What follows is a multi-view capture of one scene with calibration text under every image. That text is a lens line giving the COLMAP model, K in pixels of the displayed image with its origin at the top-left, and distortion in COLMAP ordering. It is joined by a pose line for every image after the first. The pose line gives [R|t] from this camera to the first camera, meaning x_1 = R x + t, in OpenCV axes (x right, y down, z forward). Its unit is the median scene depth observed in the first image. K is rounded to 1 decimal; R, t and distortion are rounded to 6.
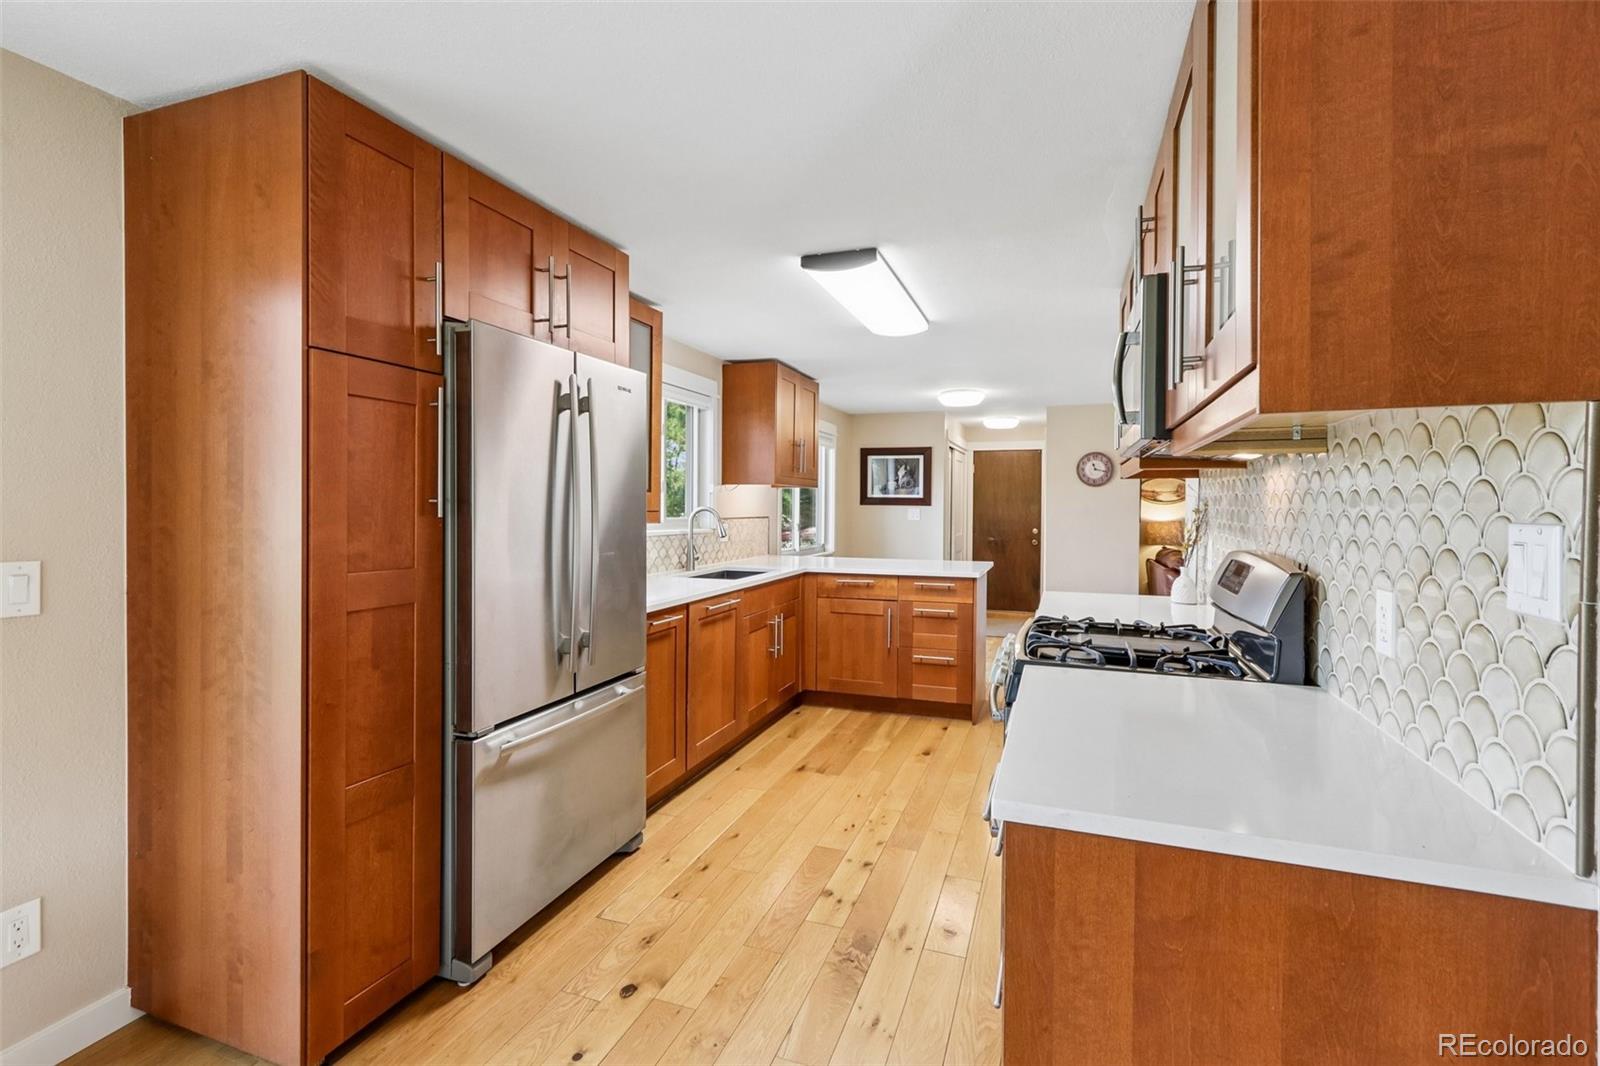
lens RADIAL K [[743.3, 0, 794.2], [0, 743.3, 518.8], [0, 0, 1]] dist [-0.011970, -0.000792]
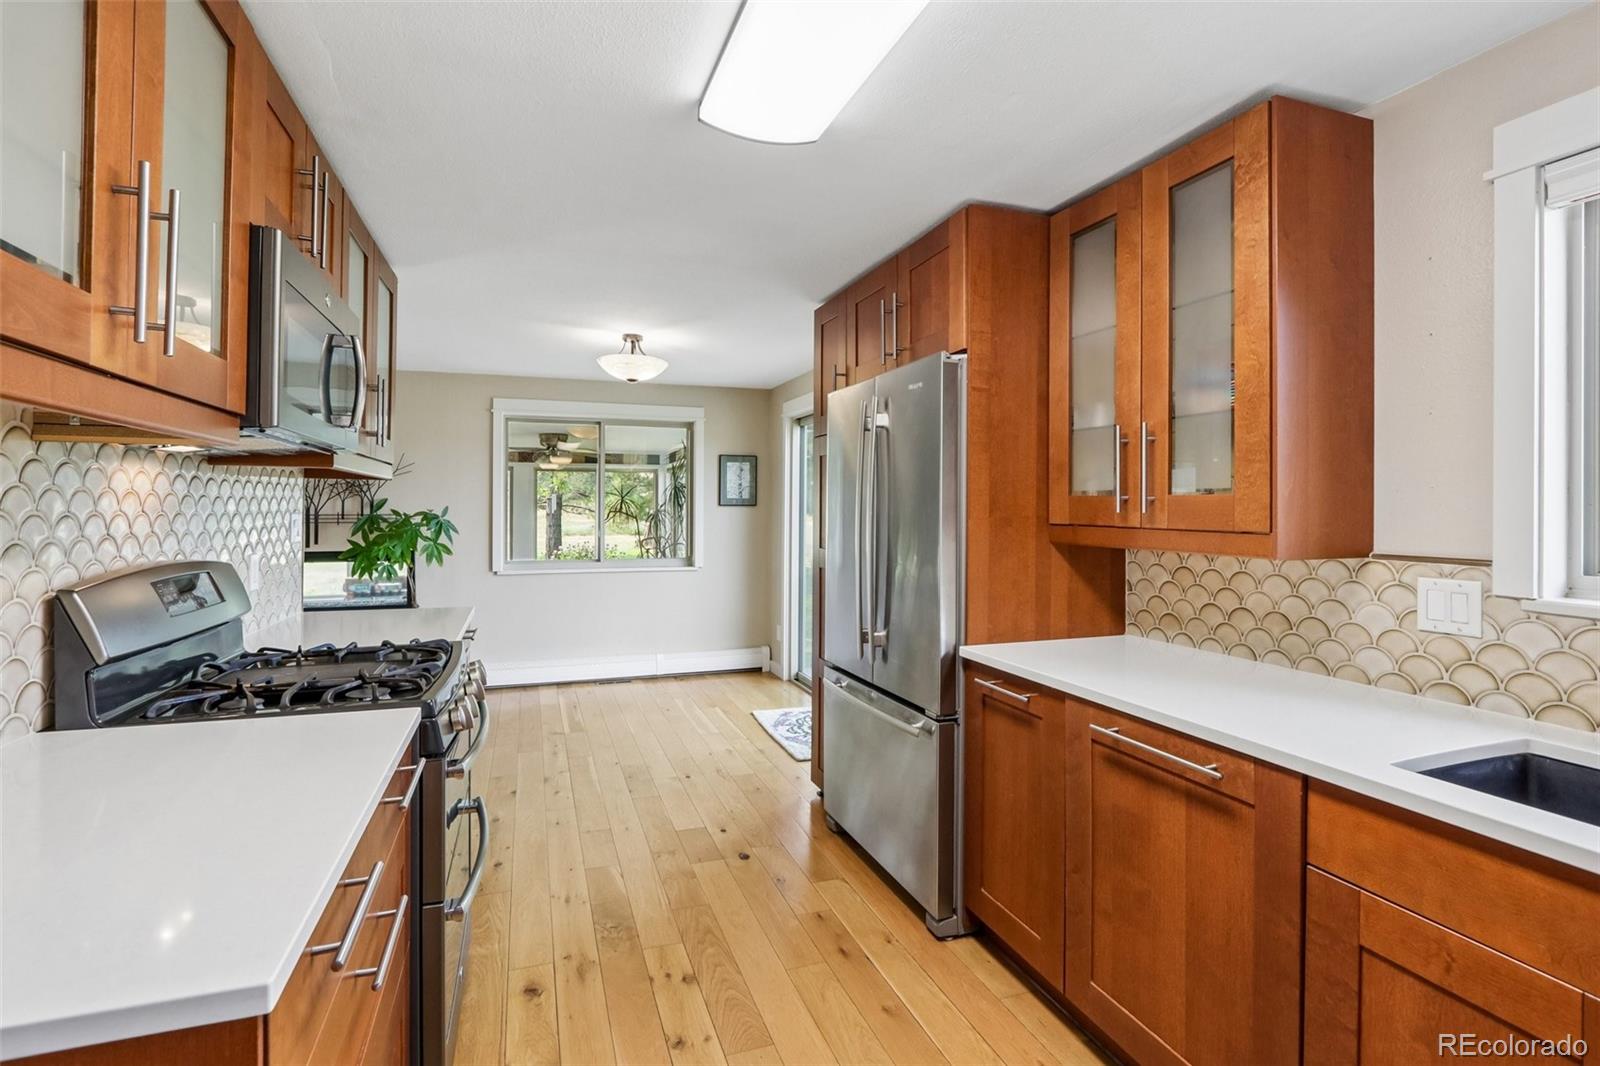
lens RADIAL K [[743.3, 0, 785.2], [0, 743.3, 508.9], [0, 0, 1]] dist [-0.011970, -0.000792]
pose [[-0.775461, -0.008813, -0.631334, 0.170427], [-0.022034, 0.999671, 0.013109, -0.012656], [0.631011, 0.024076, -0.775400, 0.590987]]
